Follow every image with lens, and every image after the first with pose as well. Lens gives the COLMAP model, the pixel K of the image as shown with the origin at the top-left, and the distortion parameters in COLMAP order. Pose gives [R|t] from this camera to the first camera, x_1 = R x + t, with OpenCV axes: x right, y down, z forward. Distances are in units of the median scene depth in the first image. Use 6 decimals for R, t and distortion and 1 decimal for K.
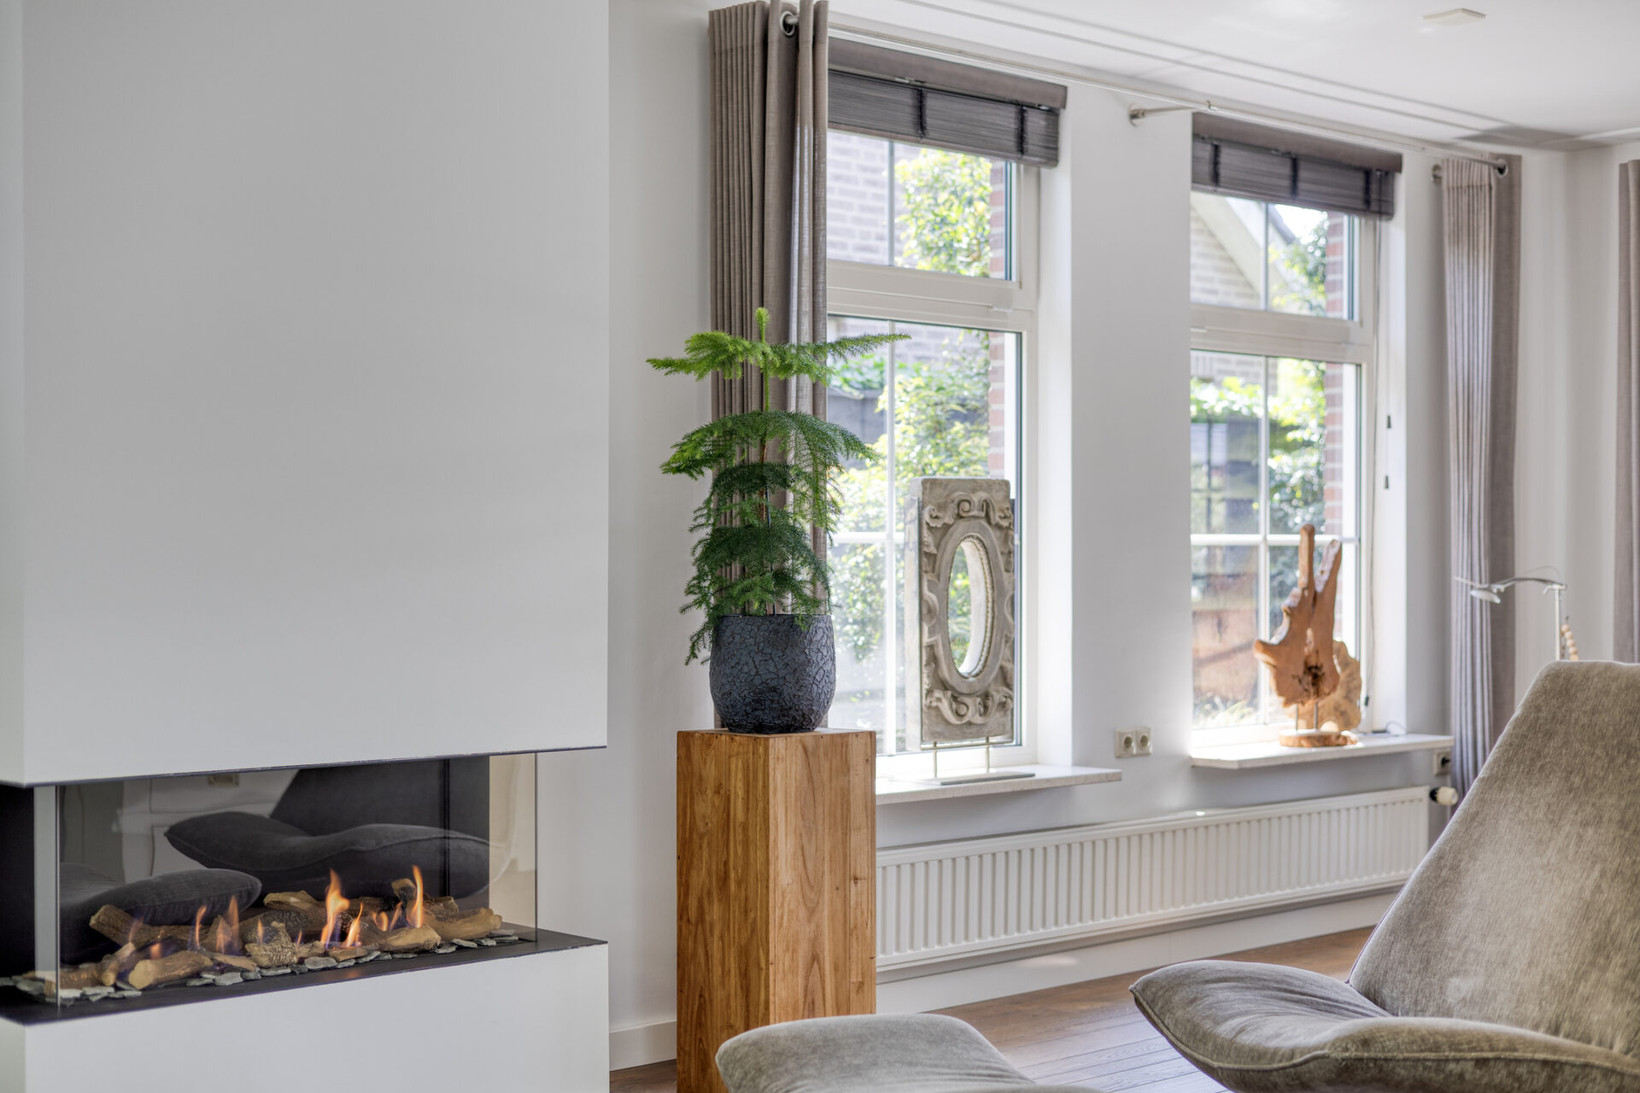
lens RADIAL K [[2364.5, 0, 820.0], [0, 2364.5, 546.5], [0, 0, 1]] dist [0.028989, 0.053746]
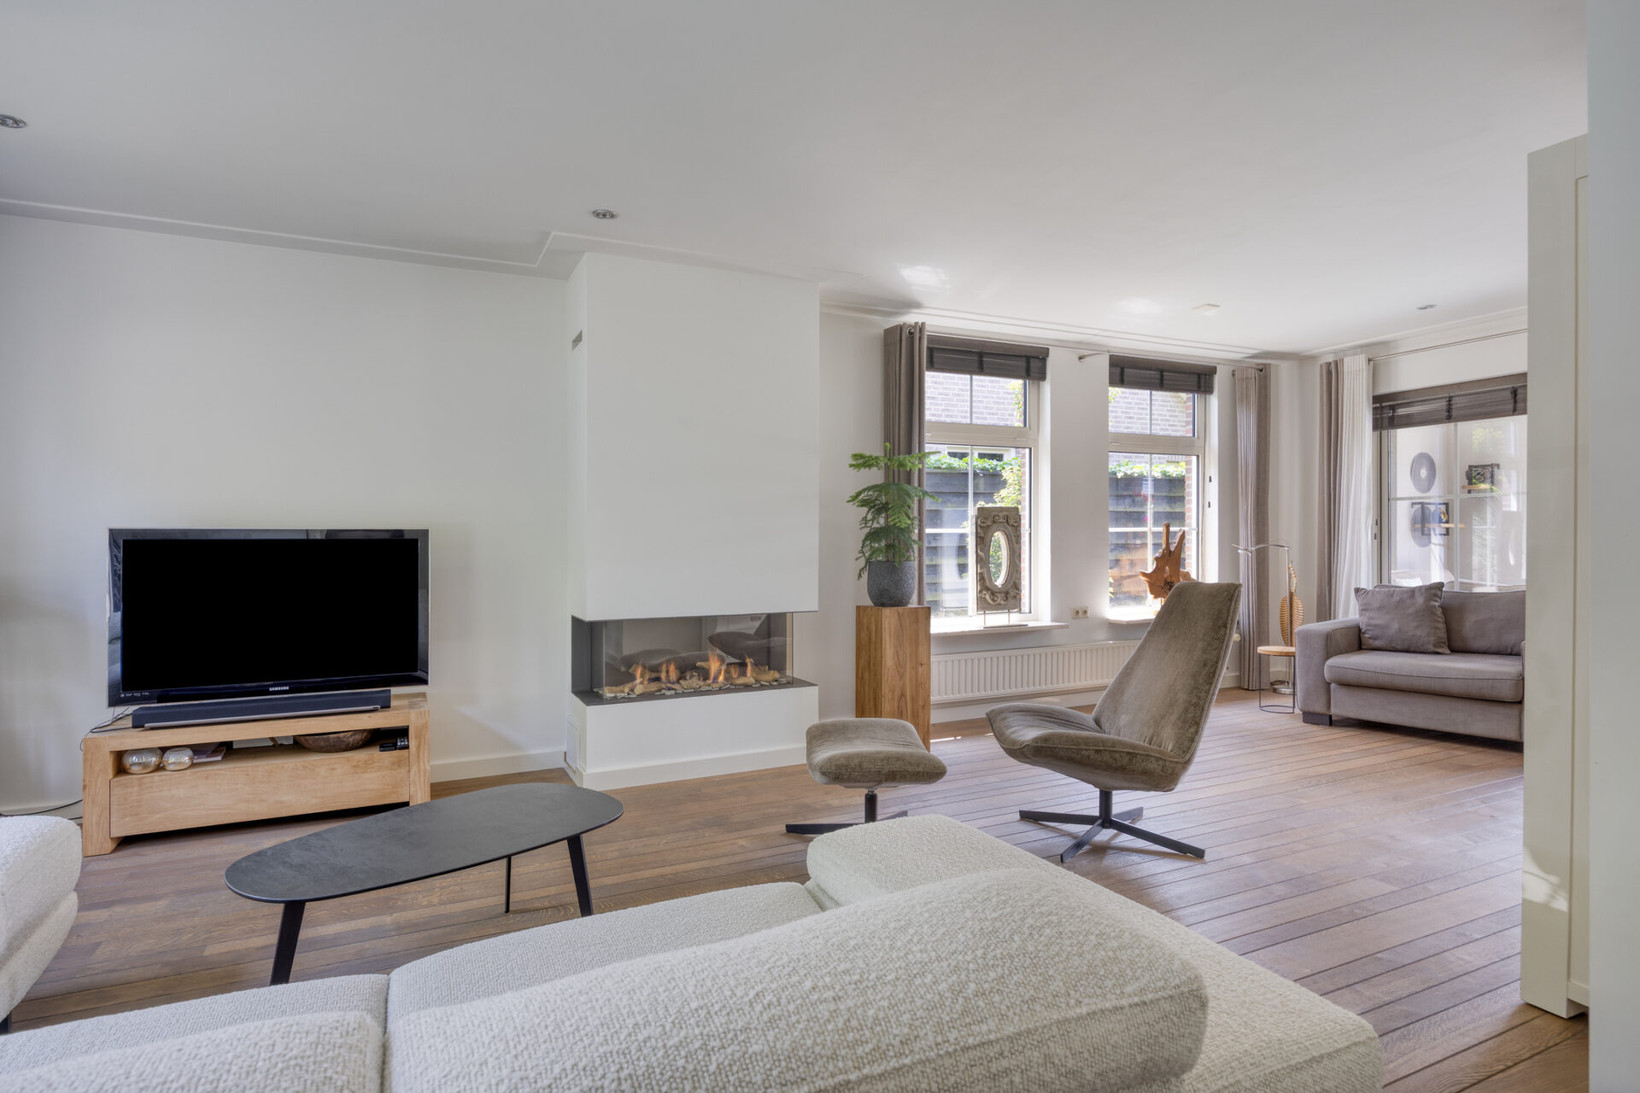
lens RADIAL K [[880.2, 0, 822.9], [0, 880.2, 538.7], [0, 0, 1]] dist [0.000450, 0.000095]
pose [[0.953468, -0.008619, -0.301370, 0.167054], [0.009969, 0.999946, 0.002942, 0.000578], [0.301328, -0.005809, 0.953503, 0.051112]]
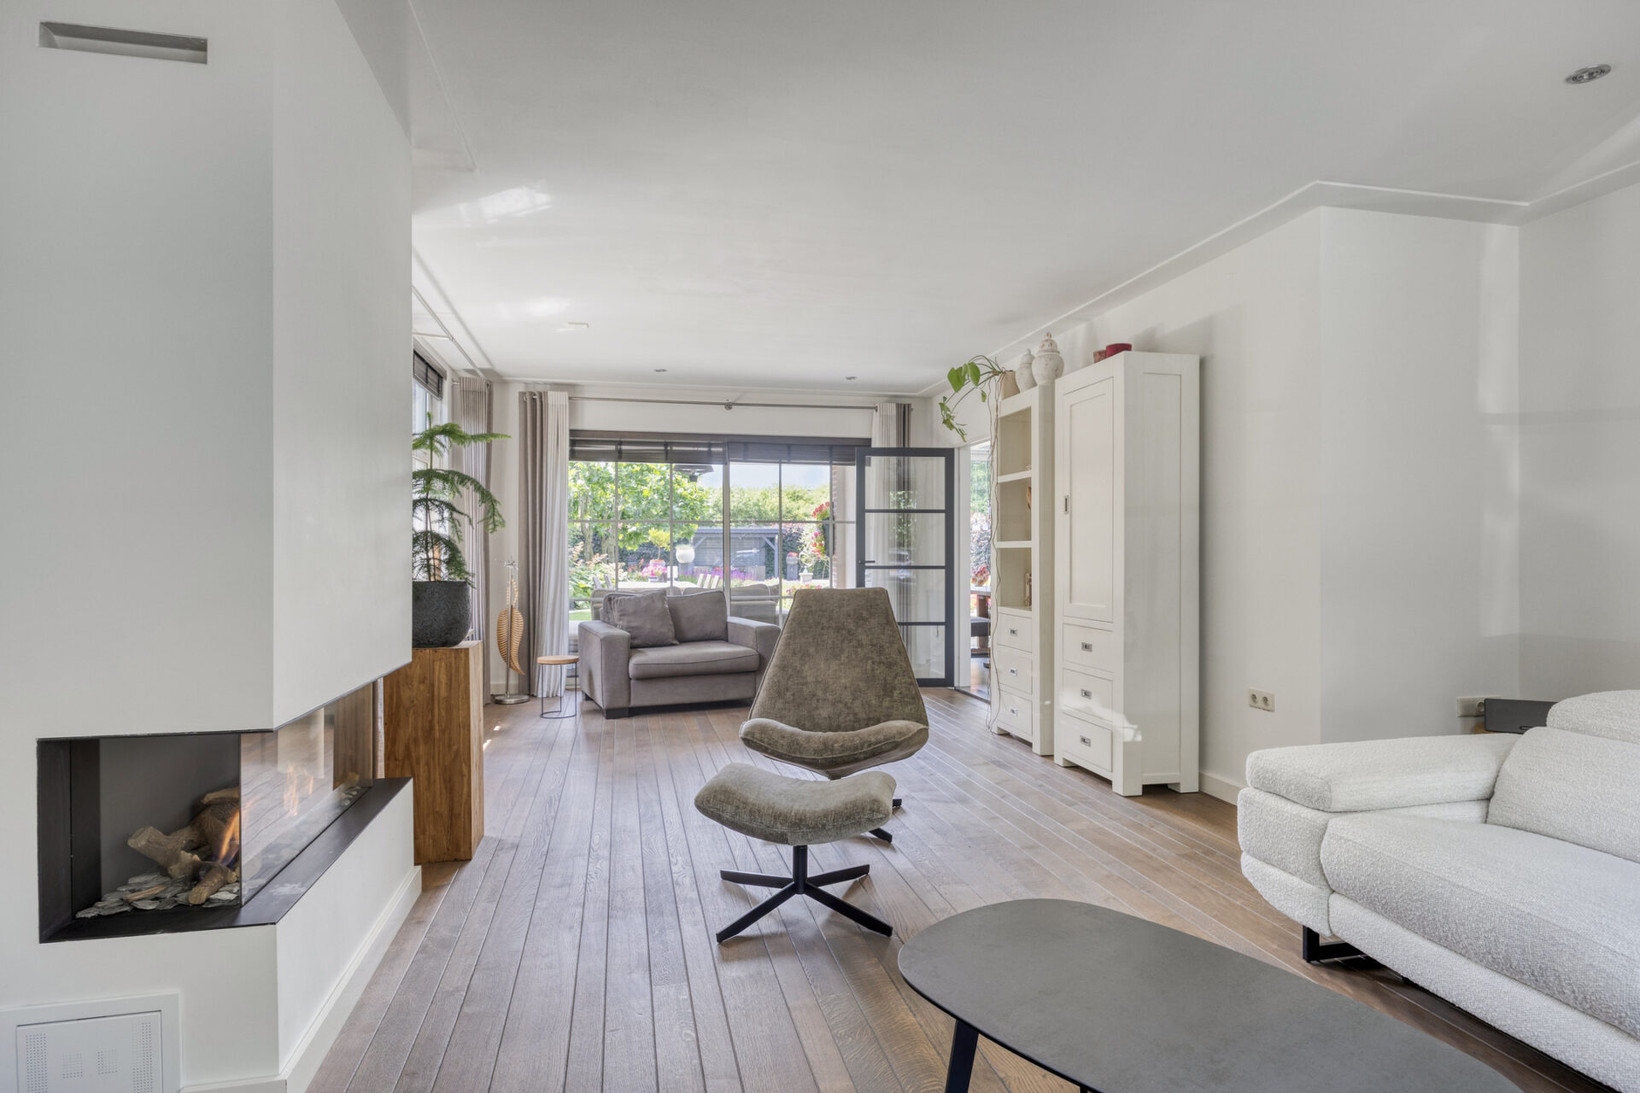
lens RADIAL K [[886.7, 0, 823.0], [0, 886.7, 558.4], [0, 0, 1]] dist [-0.000485, -0.000102]
pose [[0.508466, -0.005886, 0.861062, -0.372400], [-0.001966, 0.999966, 0.007996, 0.004746], [-0.861080, -0.005758, 0.508437, 0.330380]]
